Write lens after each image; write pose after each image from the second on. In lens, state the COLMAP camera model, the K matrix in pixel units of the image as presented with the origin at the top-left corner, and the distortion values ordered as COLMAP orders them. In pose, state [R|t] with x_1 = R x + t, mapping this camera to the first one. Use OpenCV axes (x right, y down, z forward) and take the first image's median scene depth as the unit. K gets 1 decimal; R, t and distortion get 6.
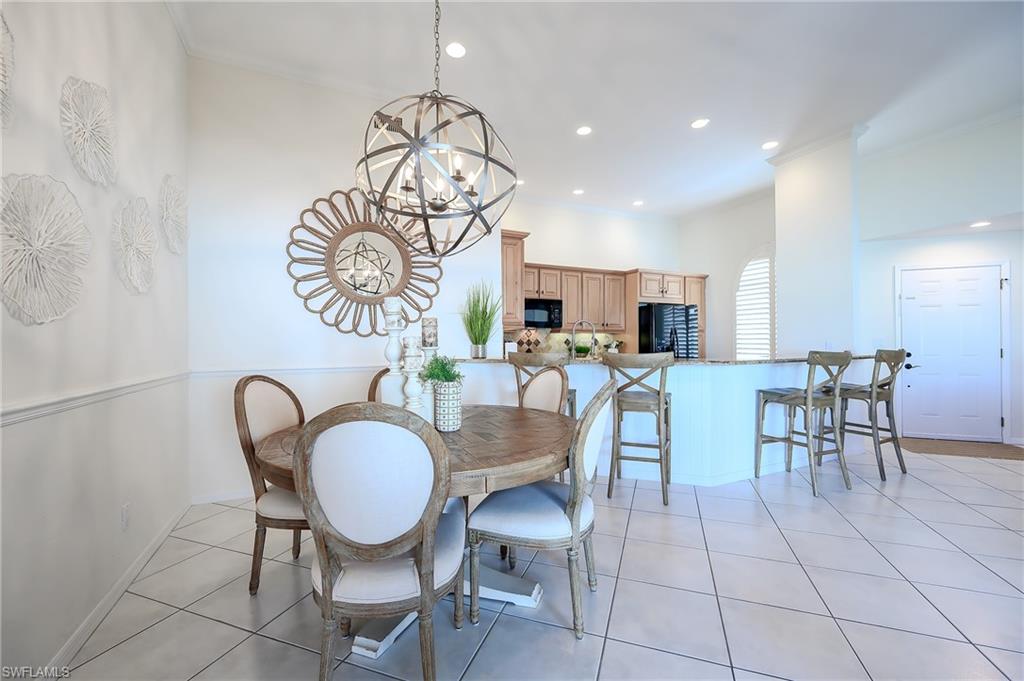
lens RADIAL K [[421.3, 0, 504.9], [0, 421.3, 342.1], [0, 0, 1]] dist [-0.003885, -0.000686]
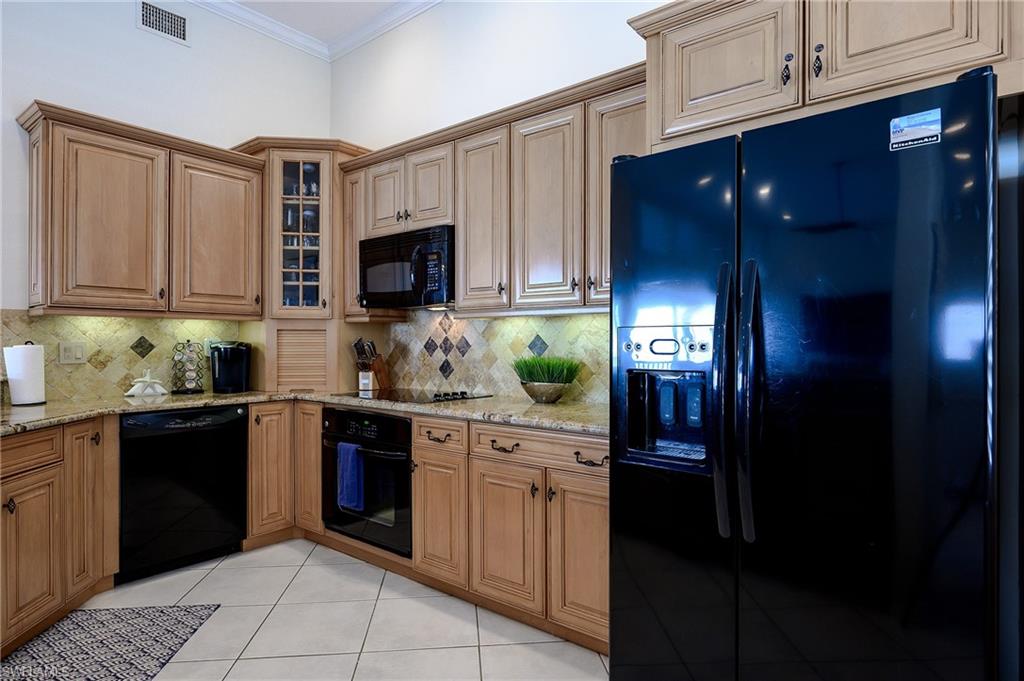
lens RADIAL K [[570.4, 0, 537.5], [0, 570.4, 345.6], [0, 0, 1]] dist [-0.001210, 0.001250]
pose [[0.435207, 0.009369, -0.900282, 0.903780], [-0.005156, 0.999955, 0.007914, -0.005618], [0.900316, 0.001197, 0.435236, 1.307720]]
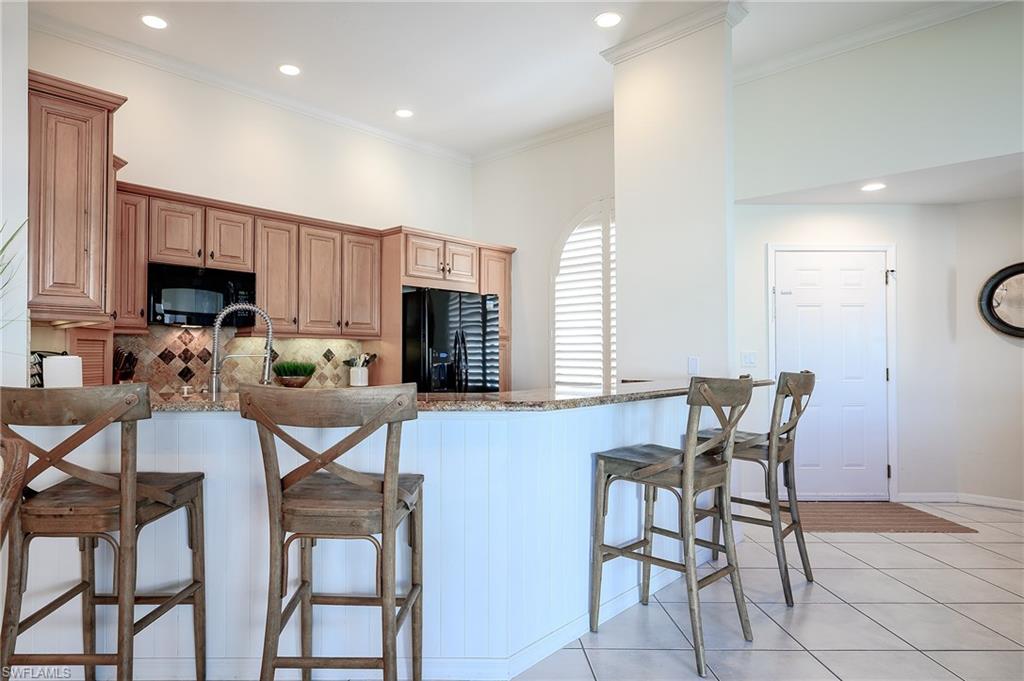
lens RADIAL K [[605.1, 0, 460.2], [0, 605.1, 344.7], [0, 0, 1]] dist [-0.004796, -0.003019]
pose [[0.939537, 0.012218, 0.342231, 0.180513], [-0.006469, 0.999818, -0.017933, -0.001426], [-0.342388, 0.014635, 0.939445, 0.335325]]
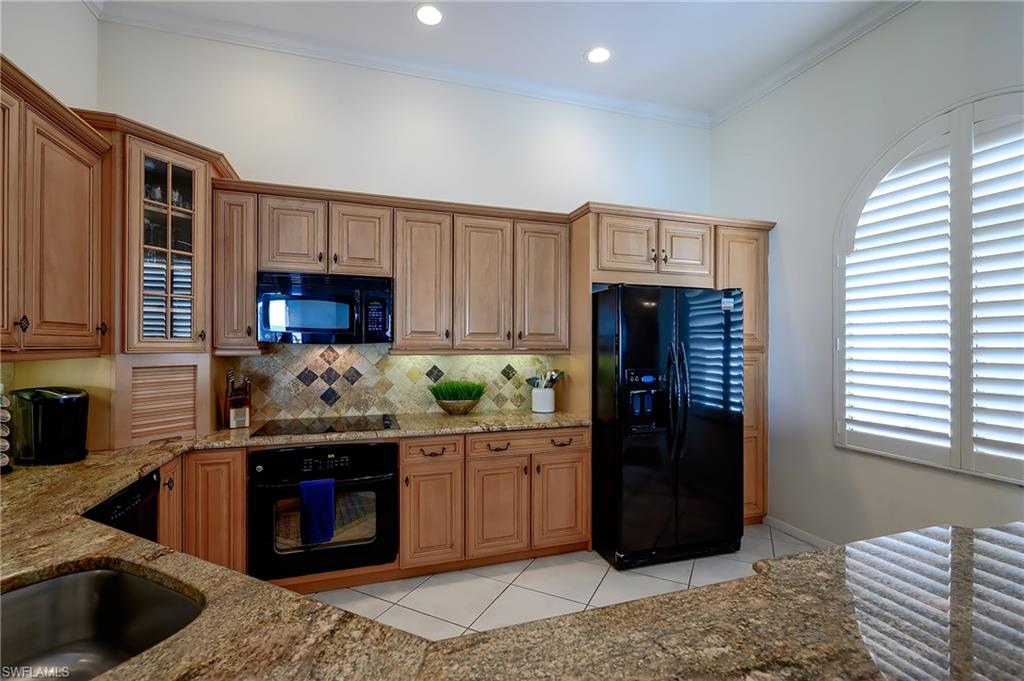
lens RADIAL K [[450.5, 0, 492.9], [0, 450.5, 344.1], [0, 0, 1]] dist [-0.002778, 0.000238]
pose [[0.990049, 0.008754, -0.140448, 0.453441], [-0.008643, 0.999962, 0.001395, -0.053057], [0.140454, -0.000167, 0.990087, 0.863067]]
